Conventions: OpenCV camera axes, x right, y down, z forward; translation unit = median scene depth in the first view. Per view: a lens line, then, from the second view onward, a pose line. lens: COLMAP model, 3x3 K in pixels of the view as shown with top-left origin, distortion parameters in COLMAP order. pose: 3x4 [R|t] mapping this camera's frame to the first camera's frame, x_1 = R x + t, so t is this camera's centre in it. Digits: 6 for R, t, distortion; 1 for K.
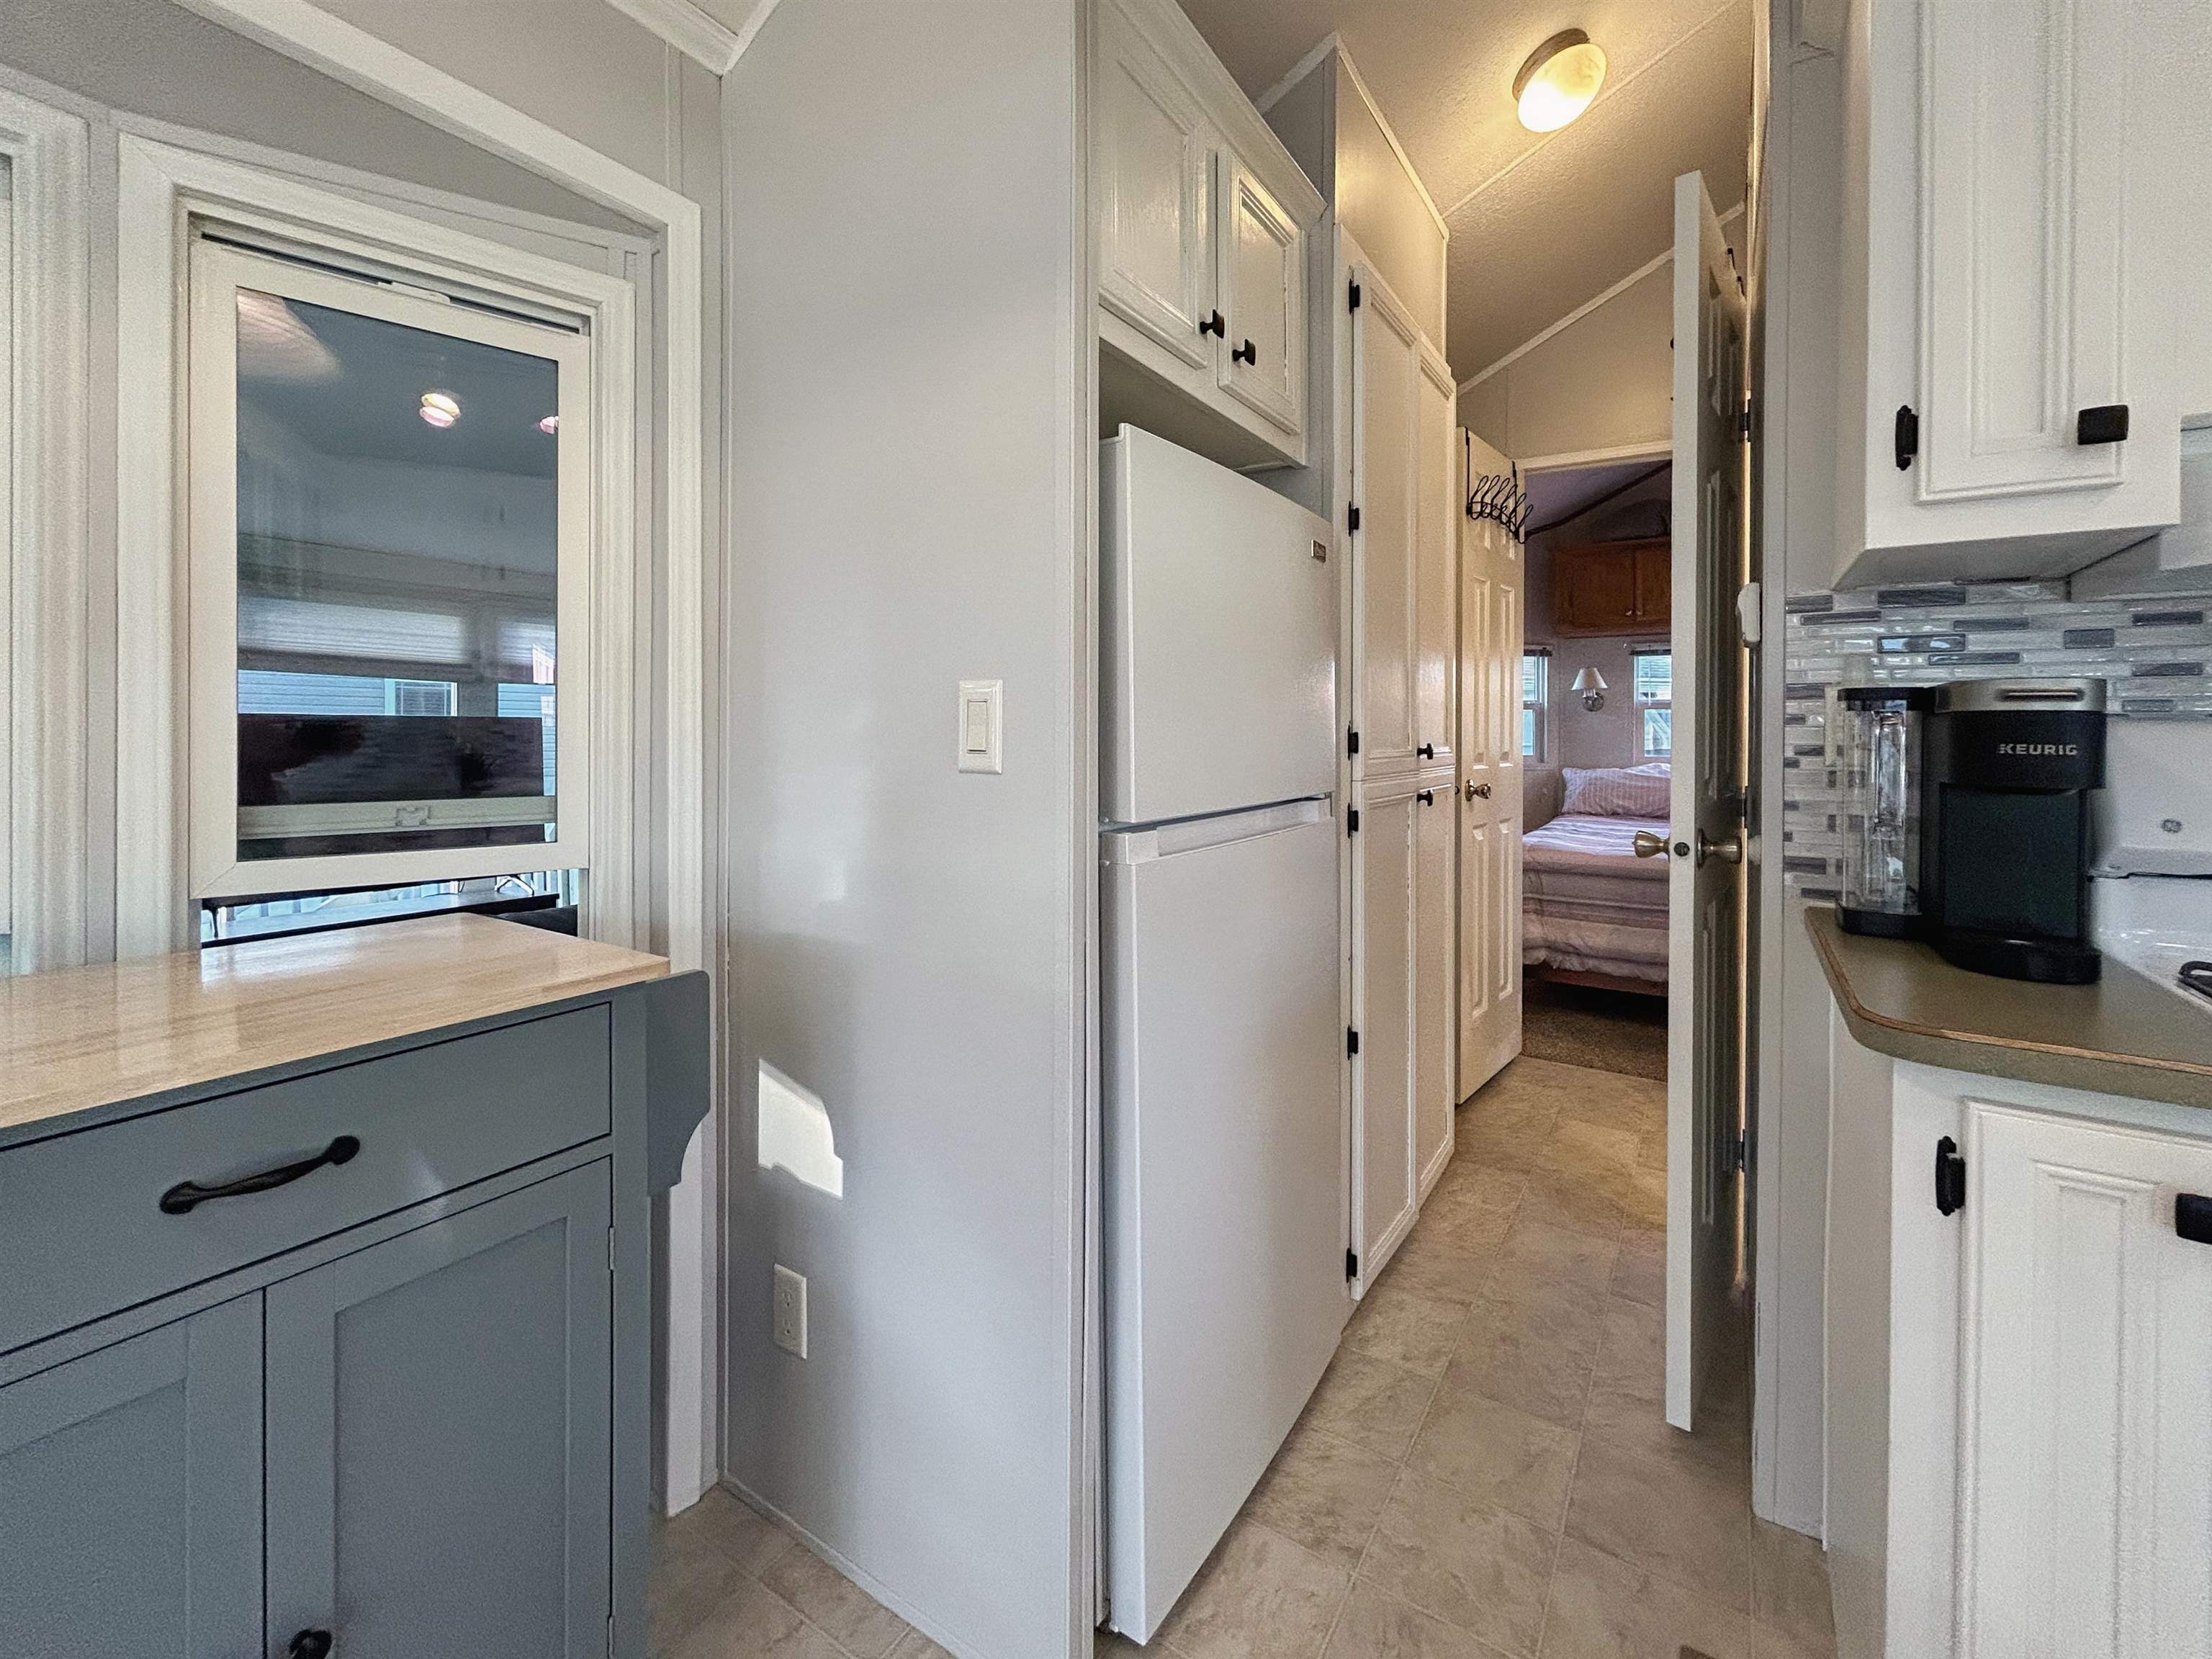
lens RADIAL K [[933.2, 0, 1106.8], [0, 933.2, 732.3], [0, 0, 1]] dist [0.000609, 0.000060]
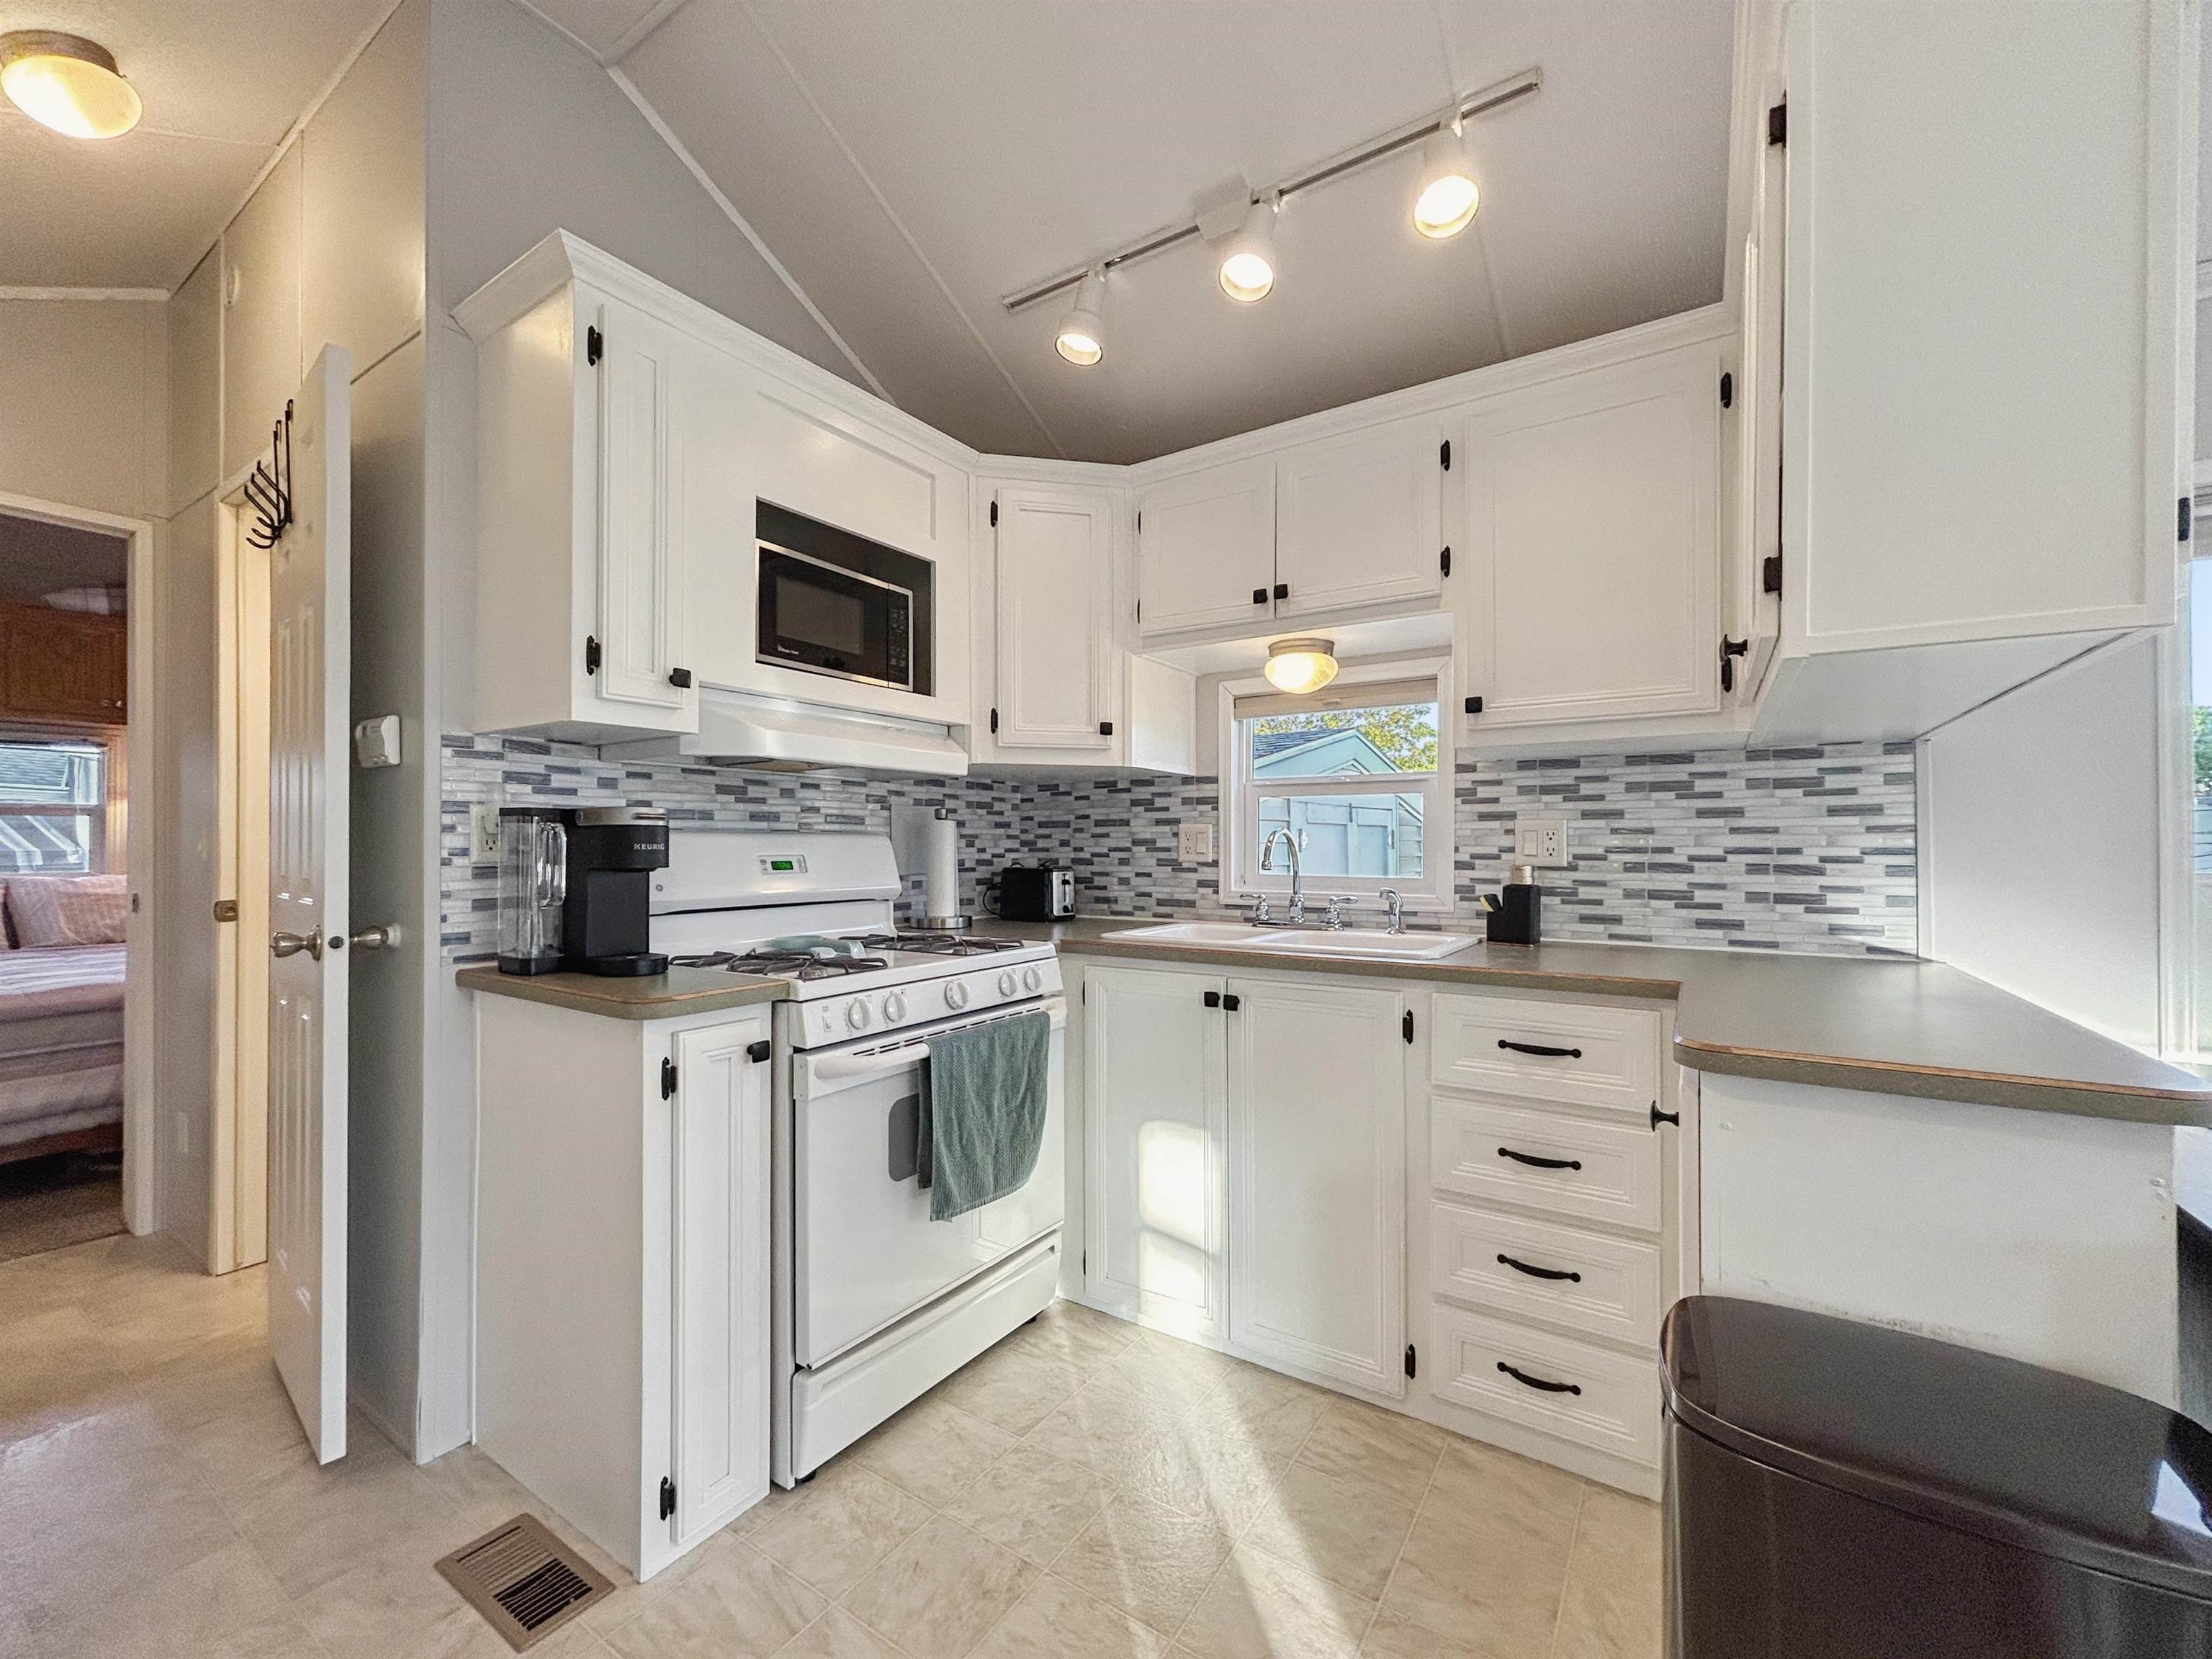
lens RADIAL K [[889.3, 0, 1106.0], [0, 889.3, 829.5], [0, 0, 1]] dist [-0.002127, -0.000606]
pose [[-0.007494, 0.011161, 0.999910, -0.539442], [0.004258, 0.999929, -0.011130, 0.005739], [-0.999963, 0.004174, -0.007541, 0.096111]]
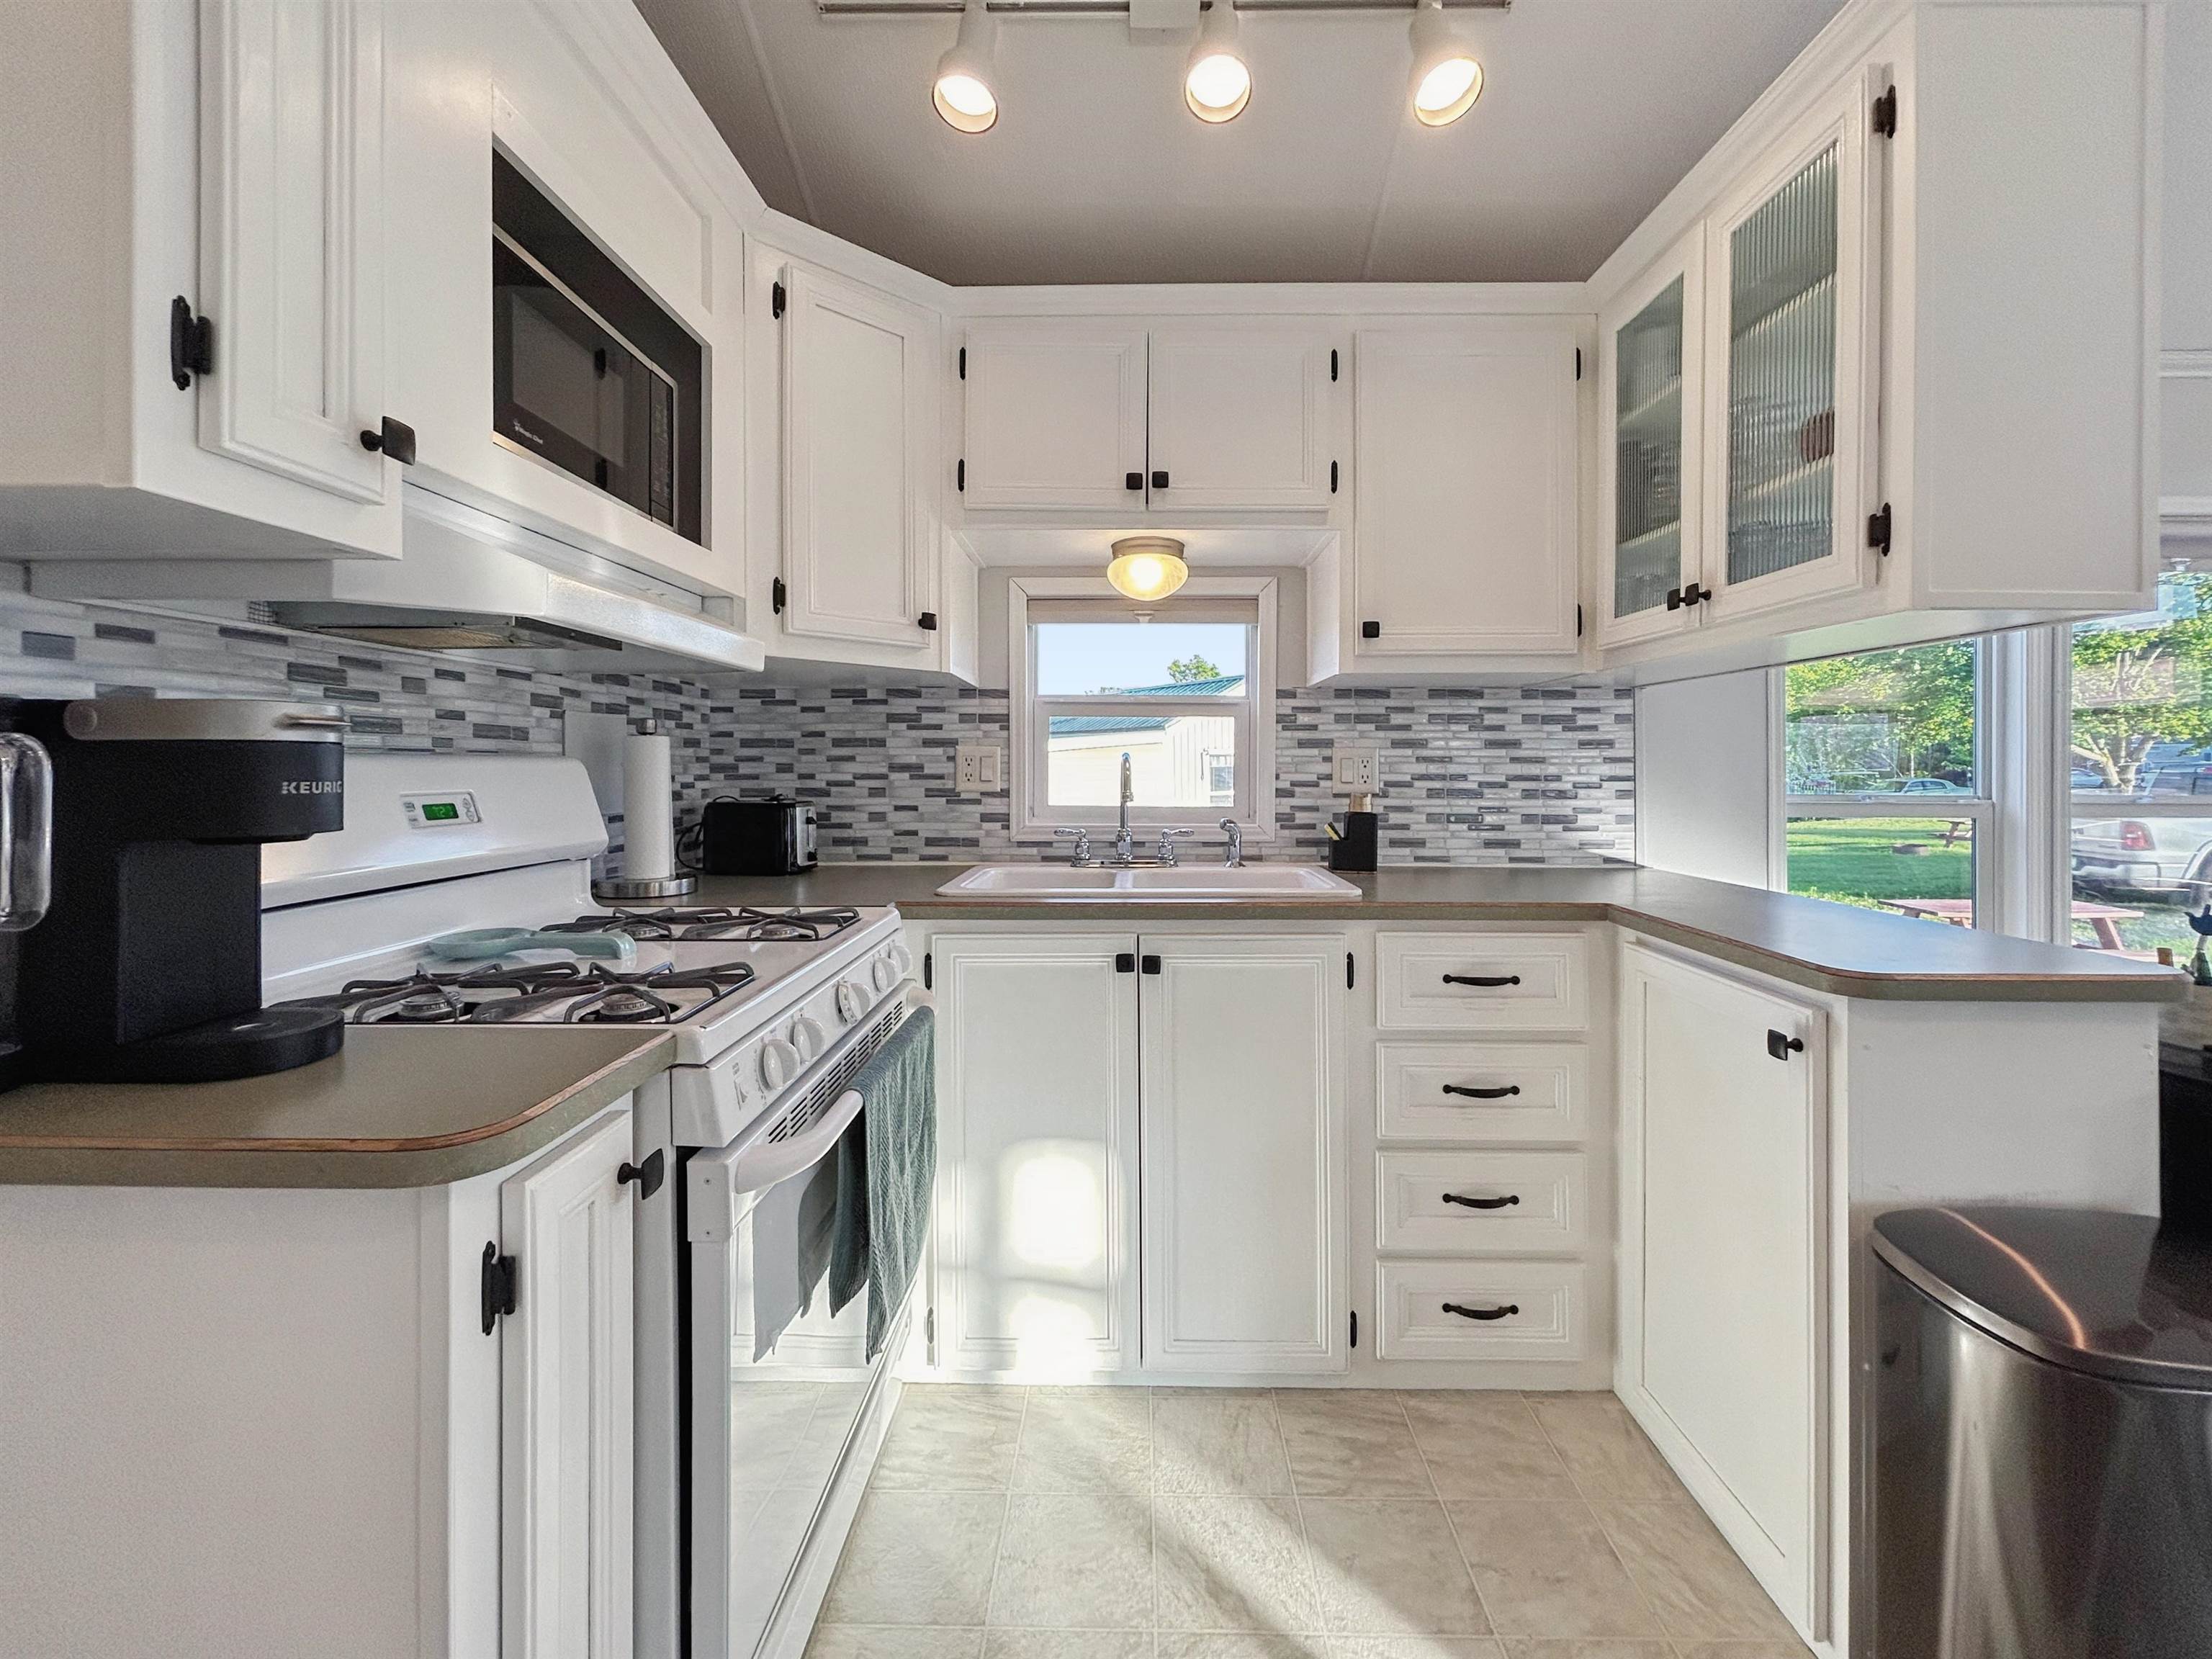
lens RADIAL K [[904.7, 0, 1111.7], [0, 904.7, 759.7], [0, 0, 1]] dist [-0.000811, -0.000077]
pose [[-0.540091, -0.003501, 0.841599, -0.066230], [-0.002663, 0.999993, 0.002451, -0.008113], [-0.841602, -0.000917, -0.540097, 0.615090]]
